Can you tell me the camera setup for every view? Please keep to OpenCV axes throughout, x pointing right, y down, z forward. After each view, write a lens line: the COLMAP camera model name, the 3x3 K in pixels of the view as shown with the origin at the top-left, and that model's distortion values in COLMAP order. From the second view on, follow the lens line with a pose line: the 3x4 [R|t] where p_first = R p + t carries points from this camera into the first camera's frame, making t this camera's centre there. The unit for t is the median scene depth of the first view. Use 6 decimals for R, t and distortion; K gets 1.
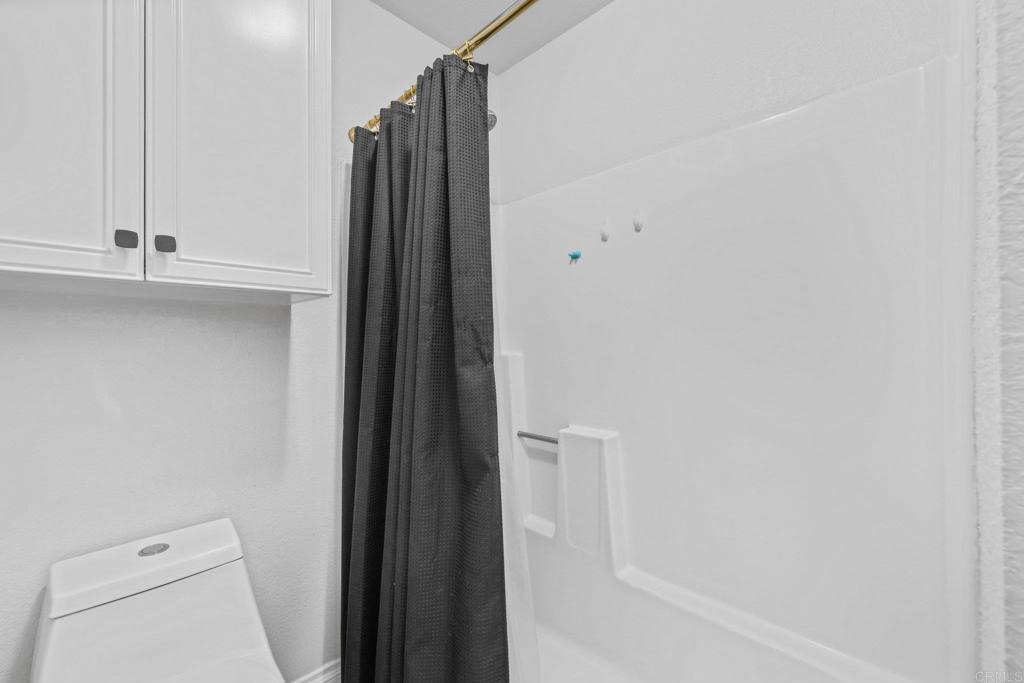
lens RADIAL K [[412.0, 0, 506.9], [0, 412.0, 342.2], [0, 0, 1]] dist [0.001048, 0.000339]
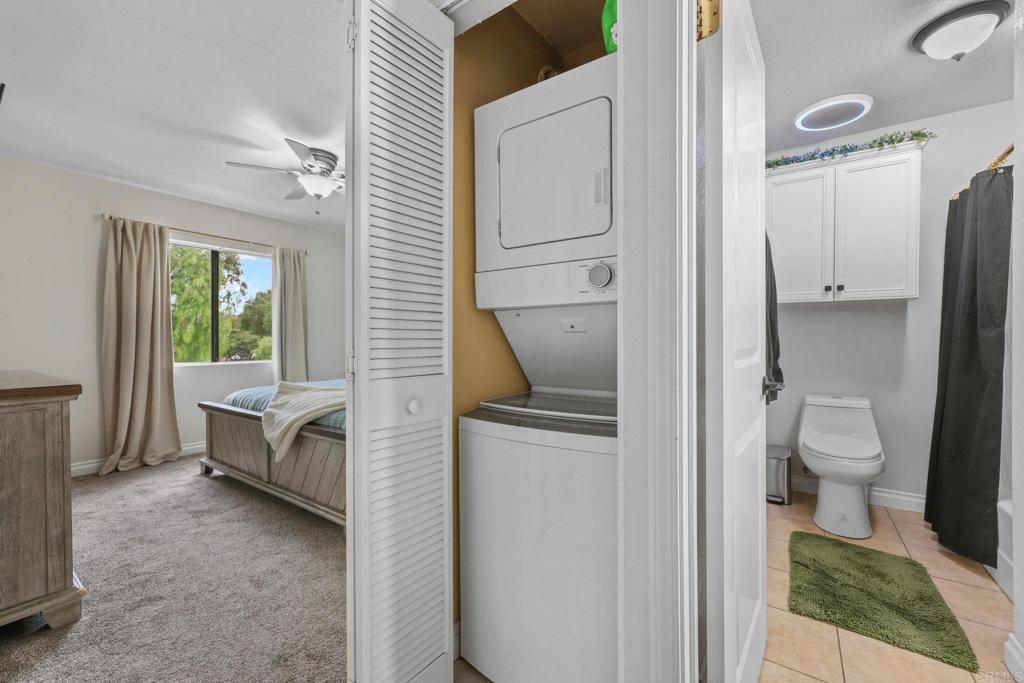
lens RADIAL K [[412.0, 0, 506.9], [0, 412.0, 342.2], [0, 0, 1]] dist [0.001048, 0.000339]
pose [[0.167755, 0.012247, -0.985753, 1.472938], [-0.001354, 0.999925, 0.012193, 0.102549], [0.985828, -0.000711, 0.167759, -1.616067]]
